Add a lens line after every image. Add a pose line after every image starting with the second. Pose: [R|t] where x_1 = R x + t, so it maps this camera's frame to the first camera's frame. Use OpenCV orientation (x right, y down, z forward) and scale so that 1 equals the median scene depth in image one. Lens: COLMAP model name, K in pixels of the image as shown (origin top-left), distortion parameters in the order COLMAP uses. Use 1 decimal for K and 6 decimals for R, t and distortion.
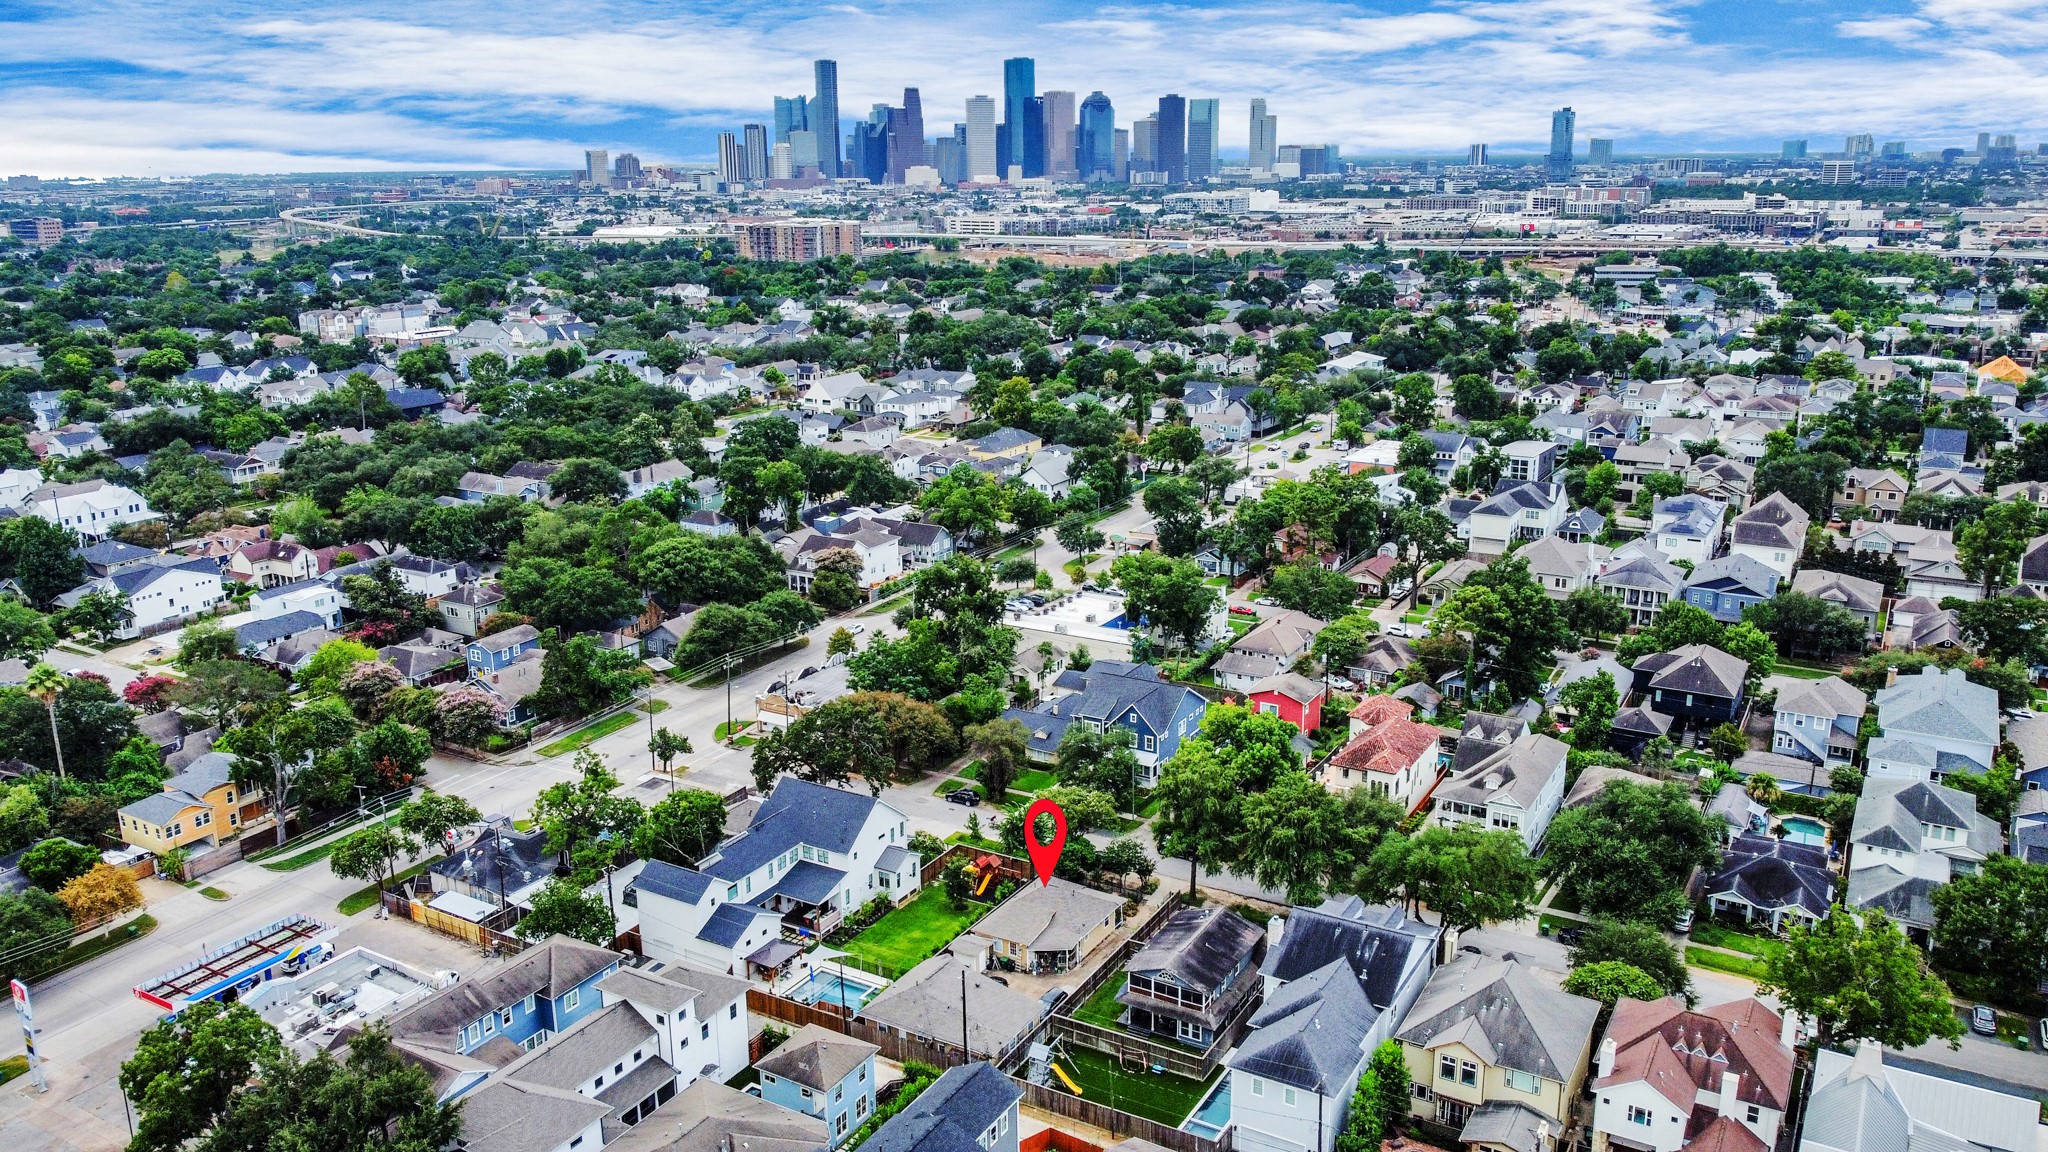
lens RADIAL K [[1559.6, 0, 1017.5], [0, 1559.6, 576.1], [0, 0, 1]] dist [0.009092, -0.016873]
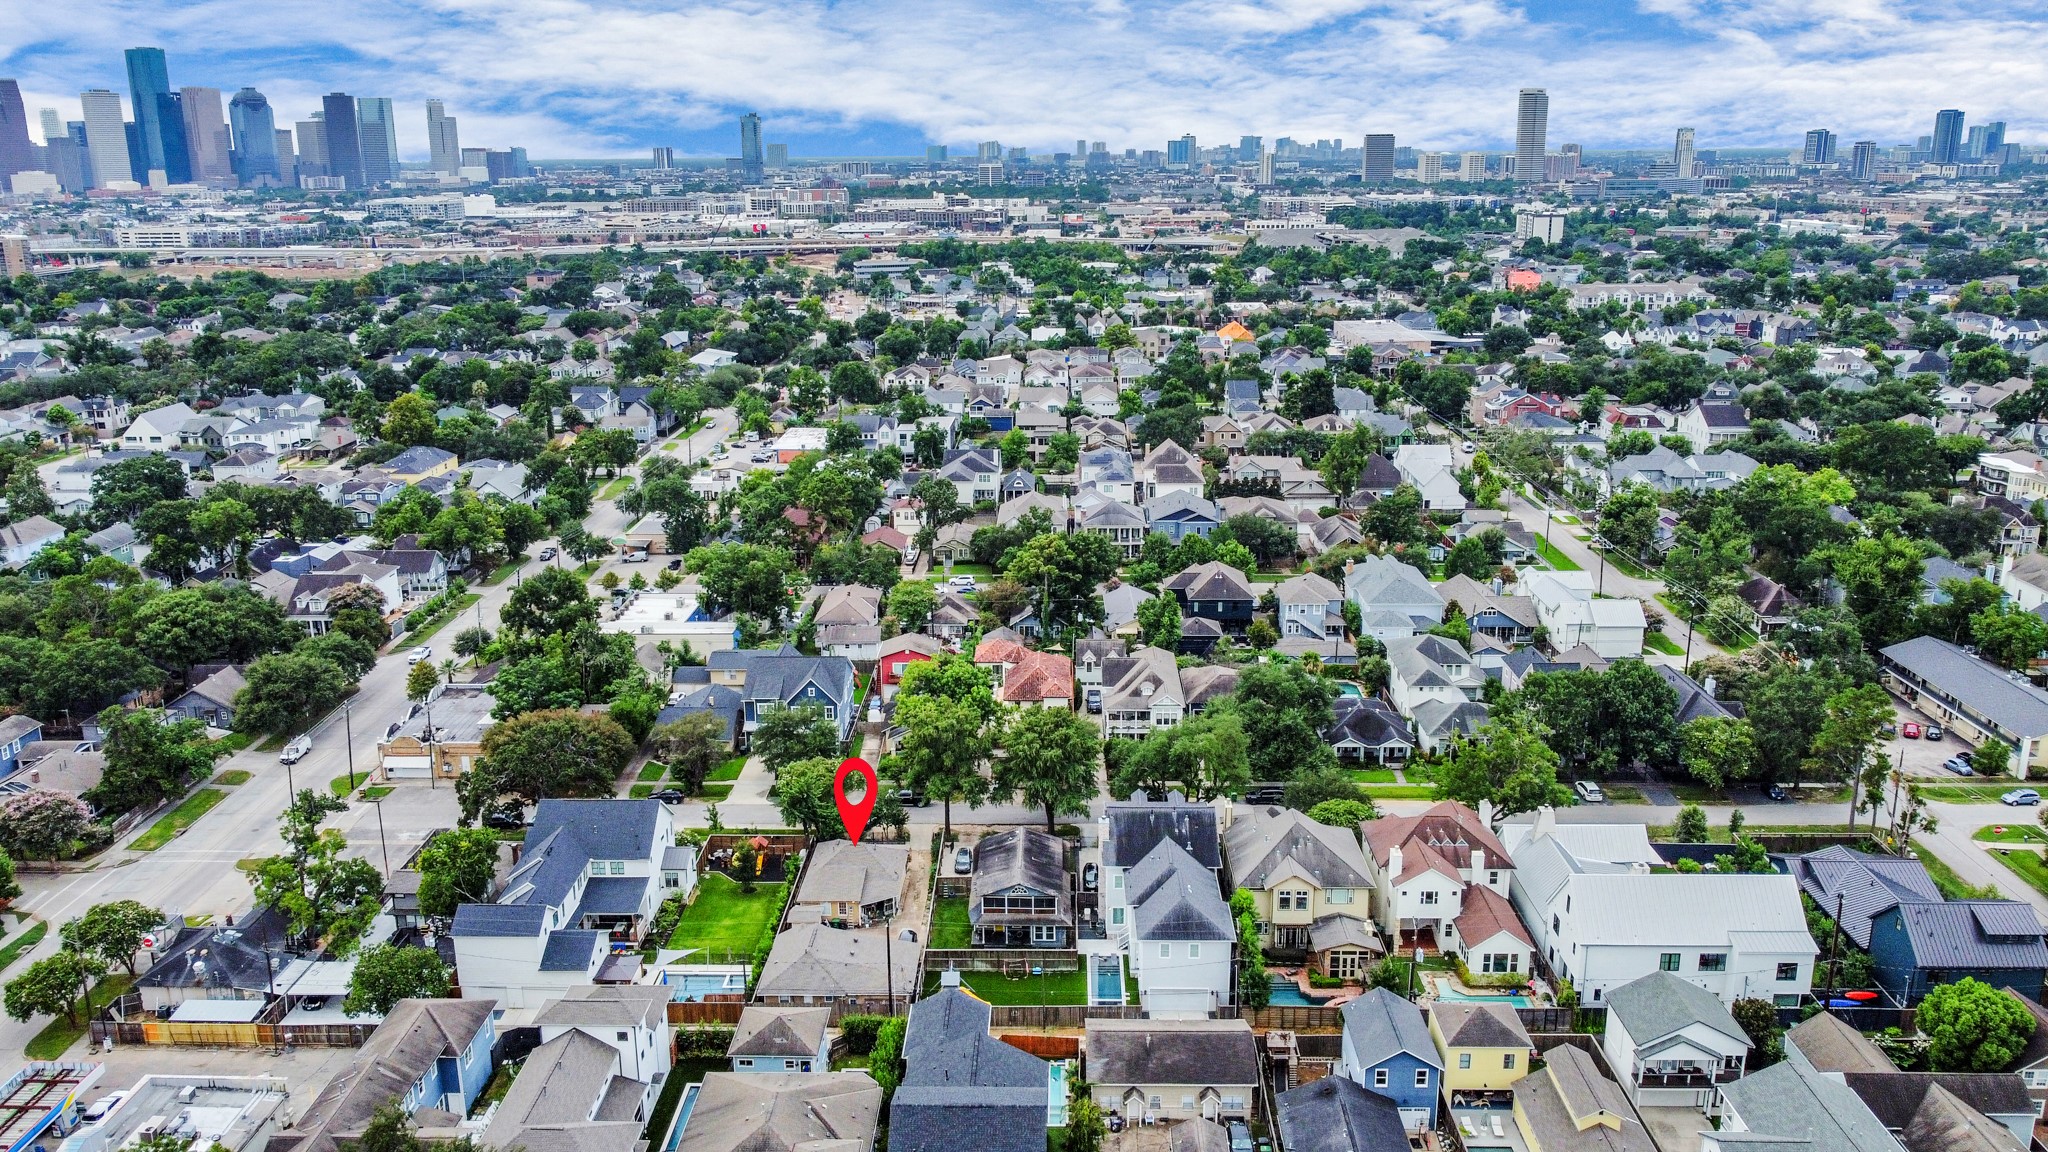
lens RADIAL K [[1559.6, 0, 1025.2], [0, 1559.6, 571.4], [0, 0, 1]] dist [0.009092, -0.016873]
pose [[0.873624, -0.124286, 0.470462, -0.232689], [0.126625, 0.991588, 0.026821, 0.000652], [-0.469838, 0.036140, 0.882013, 0.004380]]
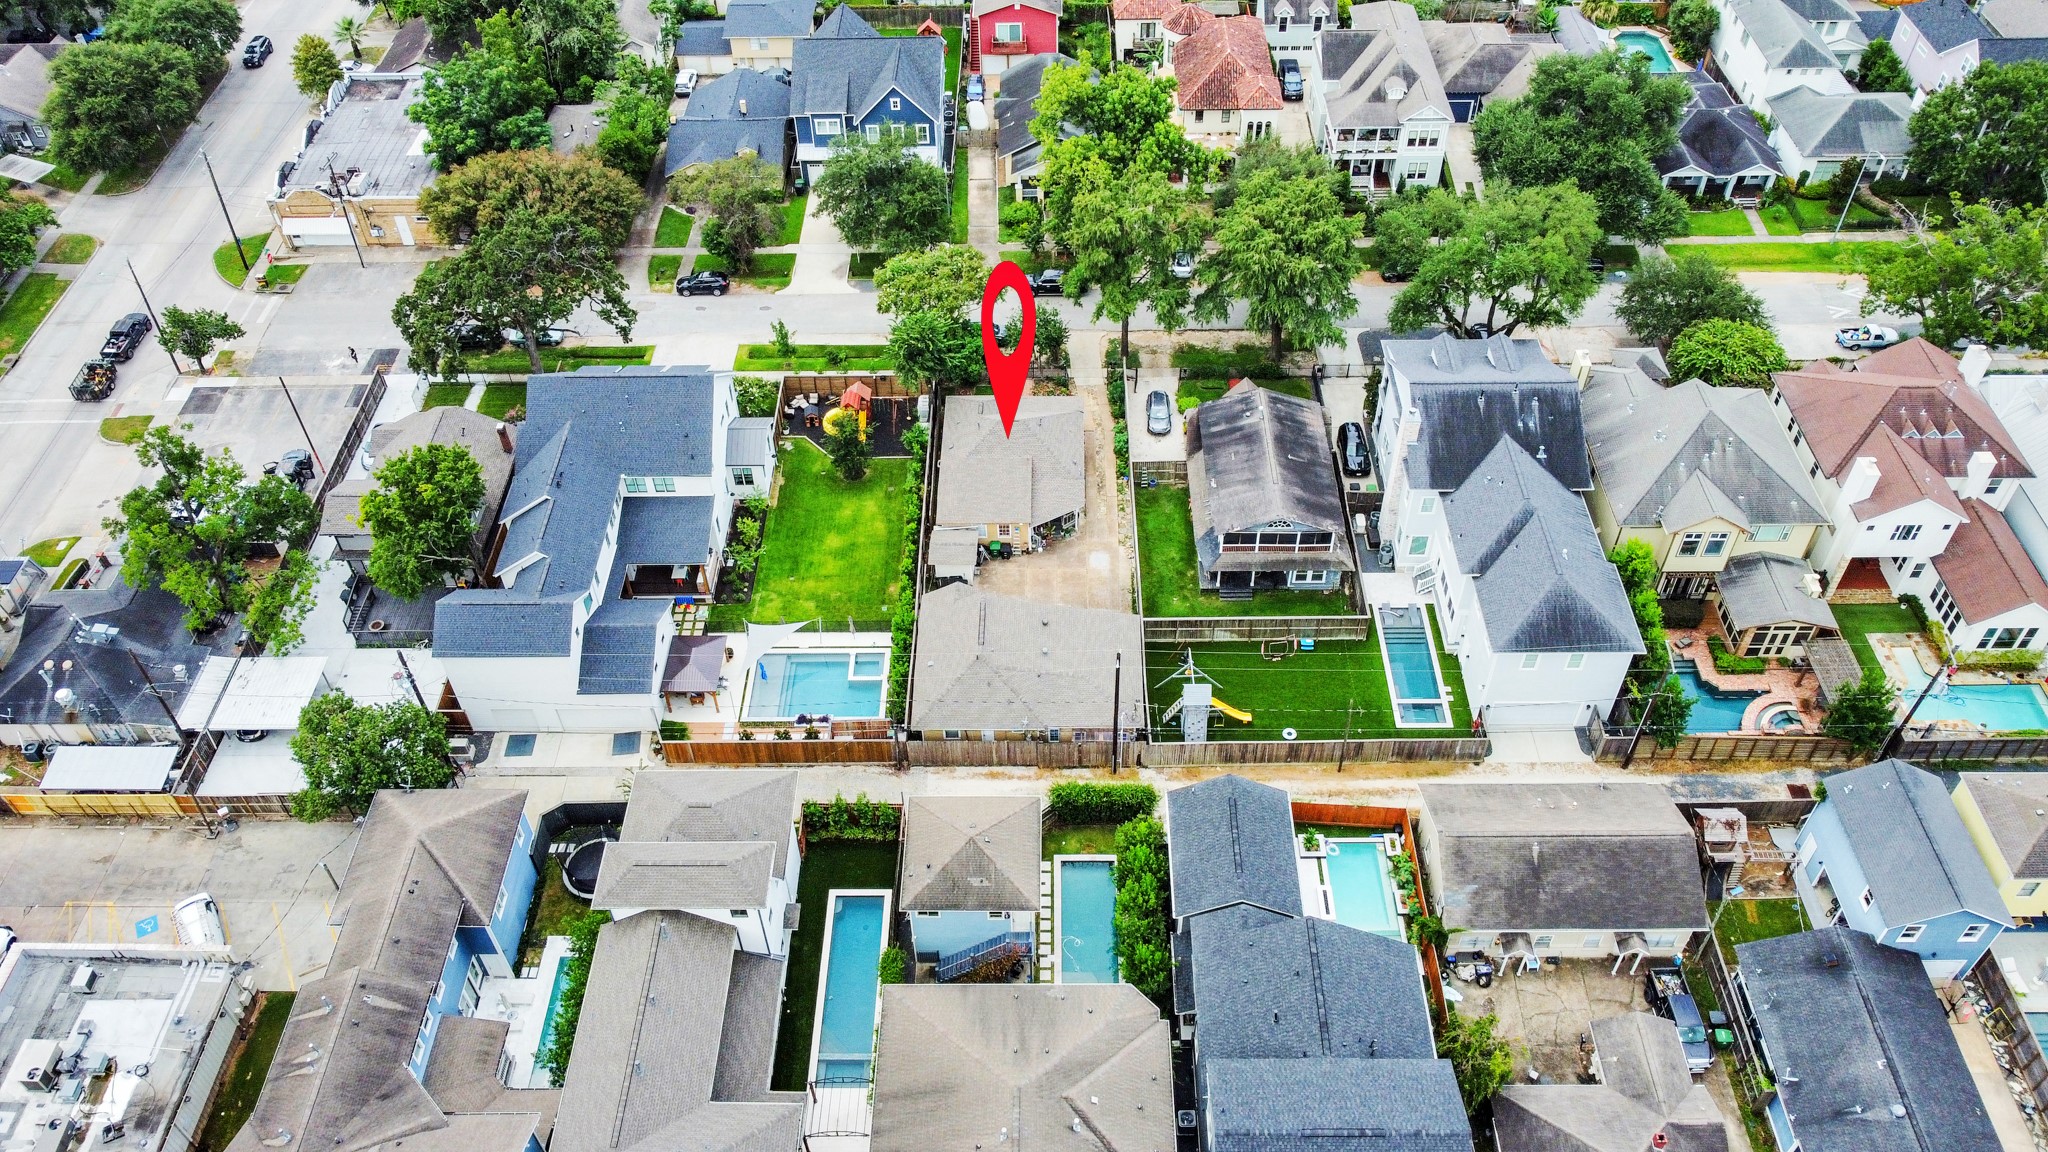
lens RADIAL K [[1559.6, 0, 1030.6], [0, 1559.6, 572.3], [0, 0, 1]] dist [0.009092, -0.016873]
pose [[0.865650, -0.360531, 0.347371, -0.158863], [0.140774, 0.841132, 0.522187, -0.073962], [-0.480450, -0.403130, 0.778880, 0.277473]]
